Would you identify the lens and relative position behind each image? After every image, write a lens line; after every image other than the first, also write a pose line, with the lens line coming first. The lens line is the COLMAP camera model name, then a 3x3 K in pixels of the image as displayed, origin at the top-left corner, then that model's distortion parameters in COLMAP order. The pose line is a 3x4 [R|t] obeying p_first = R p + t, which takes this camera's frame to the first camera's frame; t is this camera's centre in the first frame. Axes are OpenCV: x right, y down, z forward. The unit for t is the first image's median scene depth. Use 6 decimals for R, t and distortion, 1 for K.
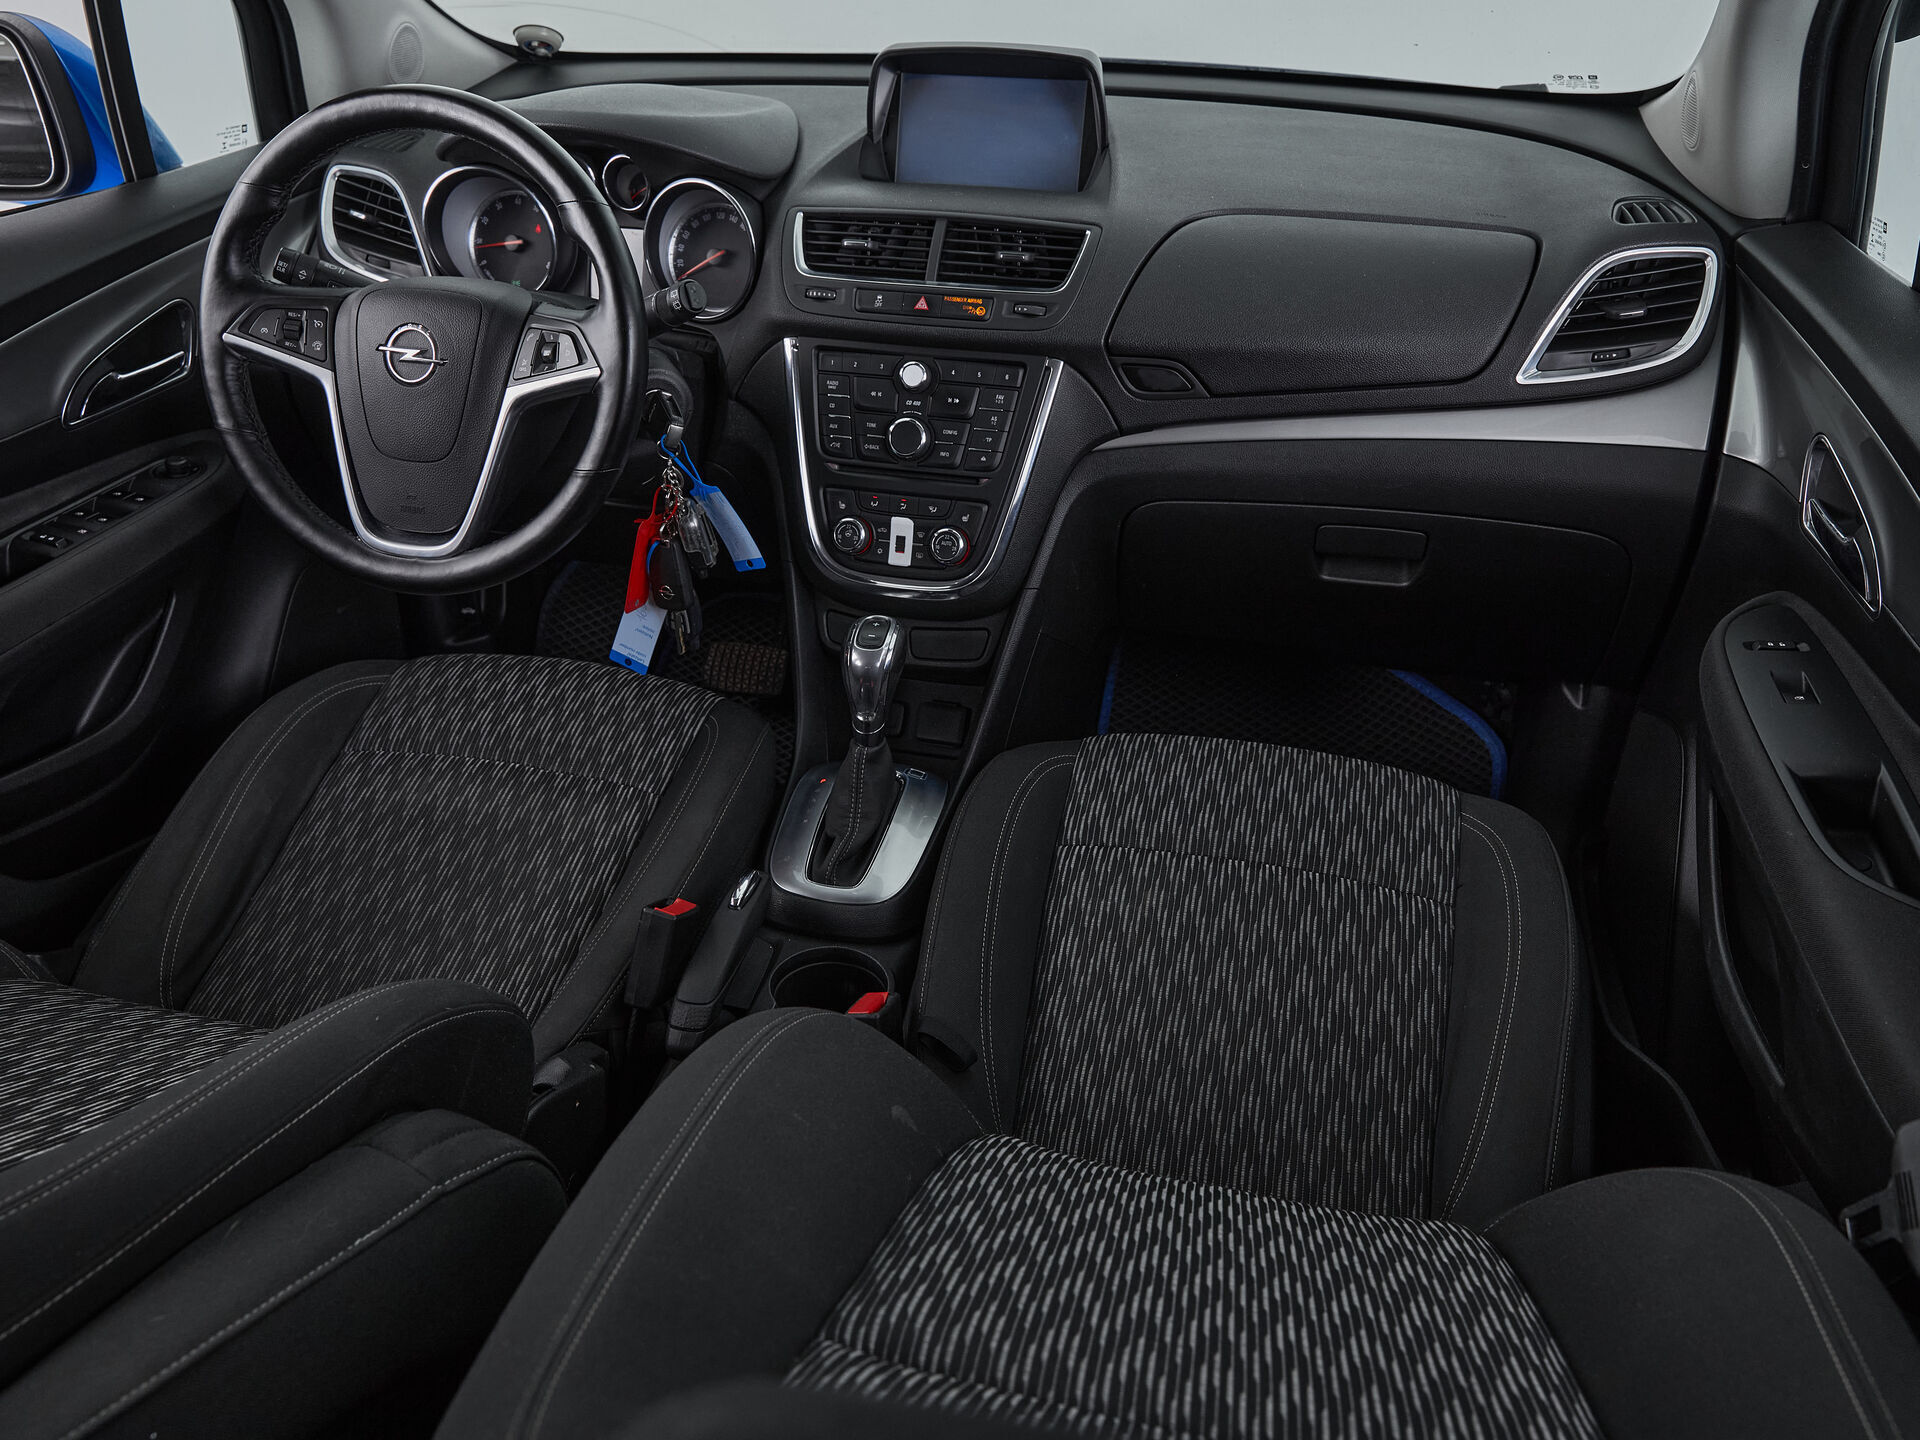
lens RADIAL K [[1280.2, 0, 998.0], [0, 1280.2, 702.1], [0, 0, 1]] dist [-0.001783, -0.002527]
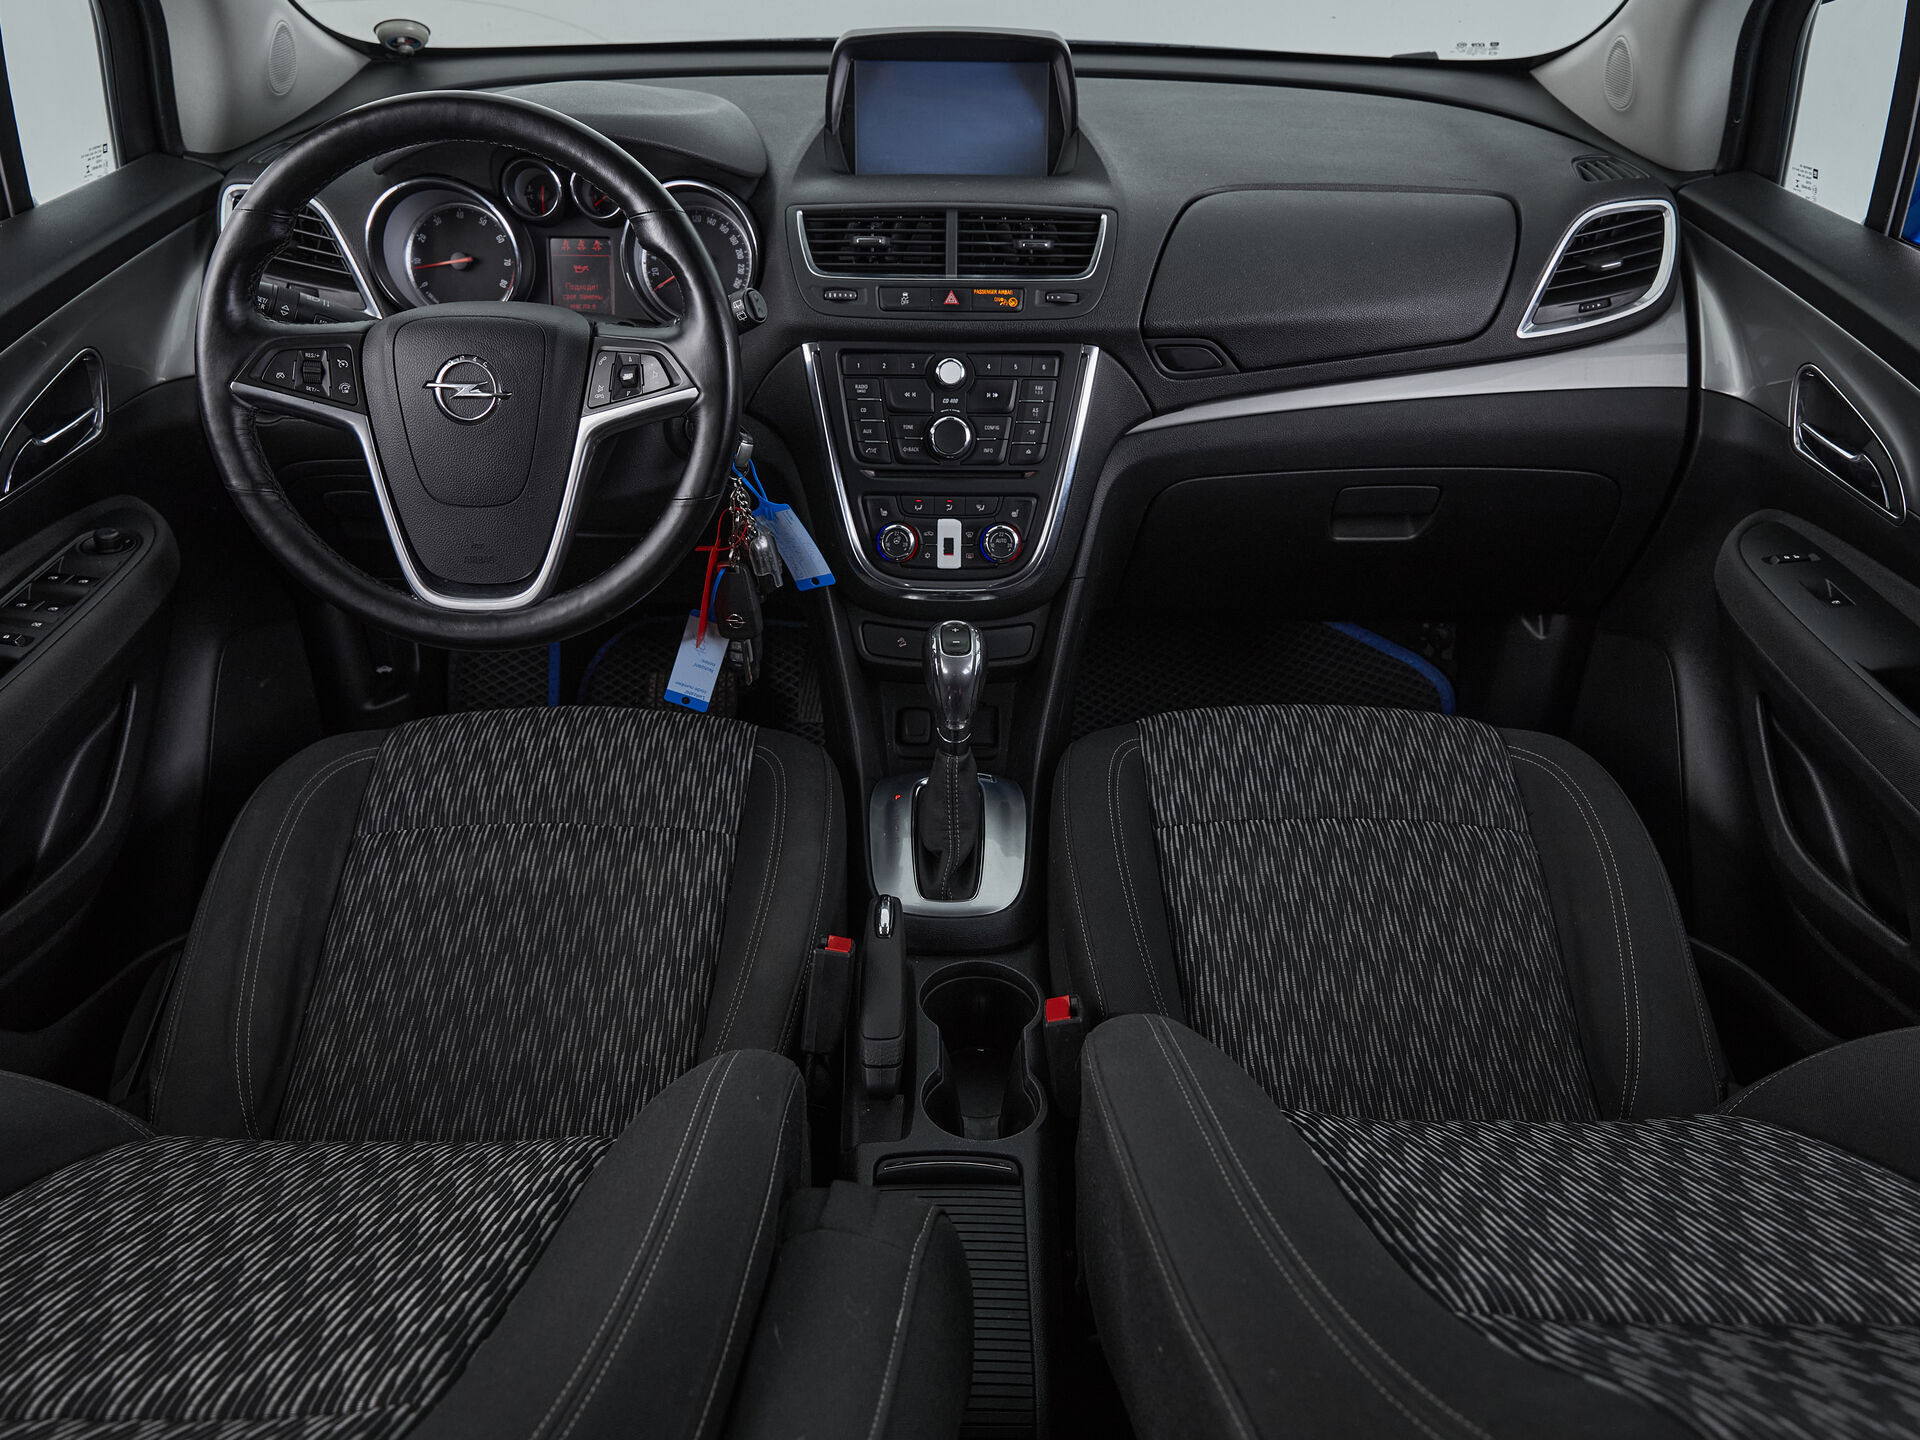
lens RADIAL K [[1302.3, 0, 960.0], [0, 1302.3, 720.0], [0, 0, 1]] dist [-0.004387, -0.000657]
pose [[0.975742, -0.122762, 0.181262, -0.270692], [0.119188, 0.992402, 0.030522, -0.021738], [-0.183632, -0.008177, 0.982961, 0.020915]]
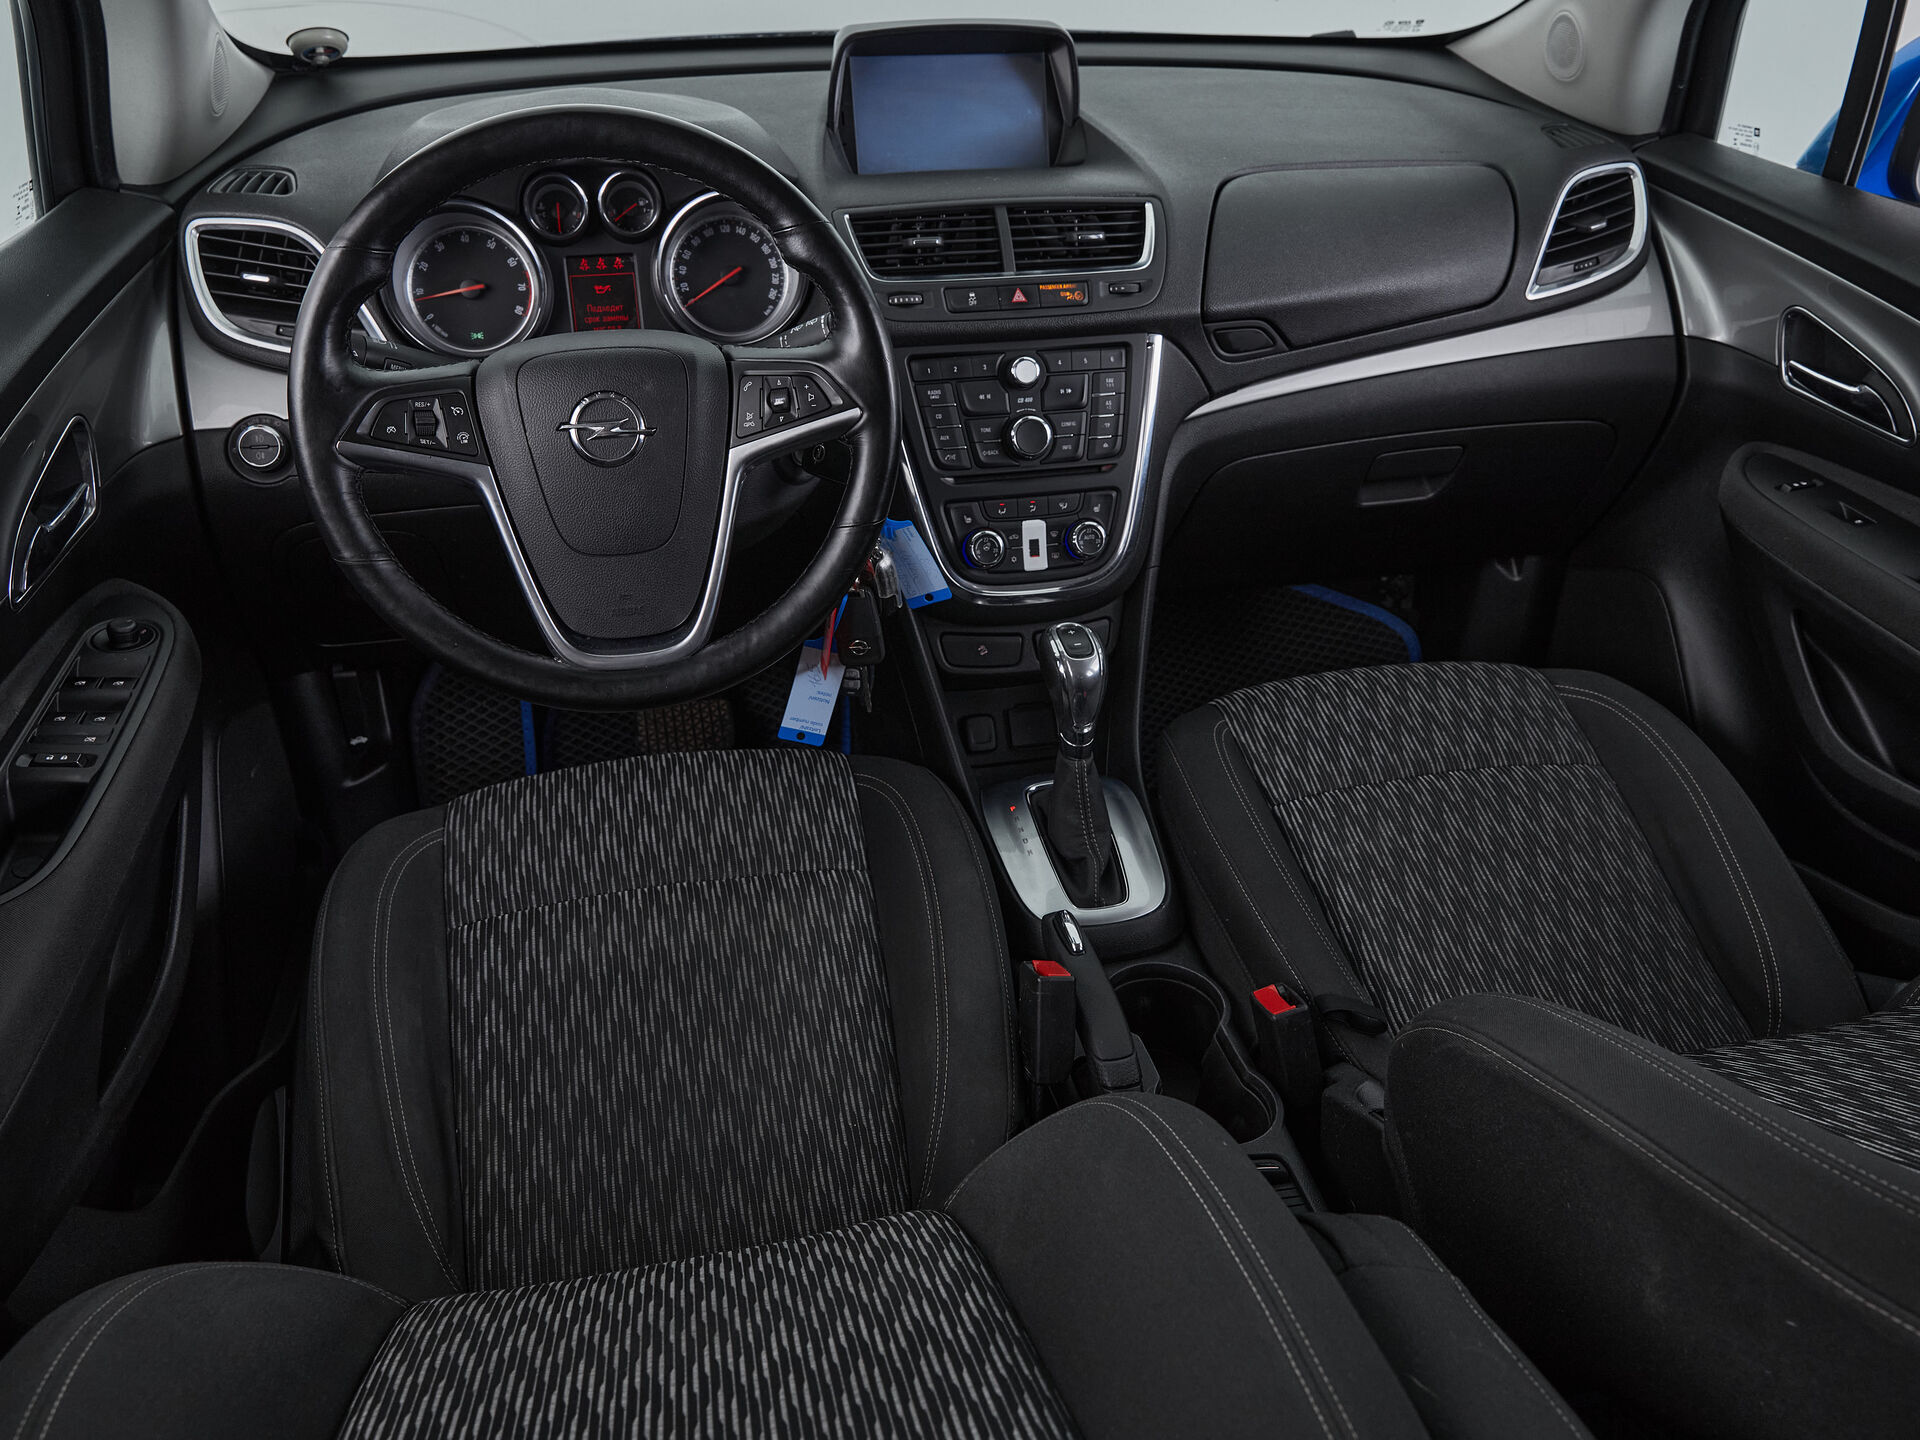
lens RADIAL K [[1301.2, 0, 943.1], [0, 1301.2, 702.8], [0, 0, 1]] dist [-0.005290, -0.000967]
pose [[0.910809, -0.232296, 0.341271, -0.509684], [0.226222, 0.972342, 0.058093, -0.084742], [-0.345327, 0.024291, 0.938168, 0.116054]]
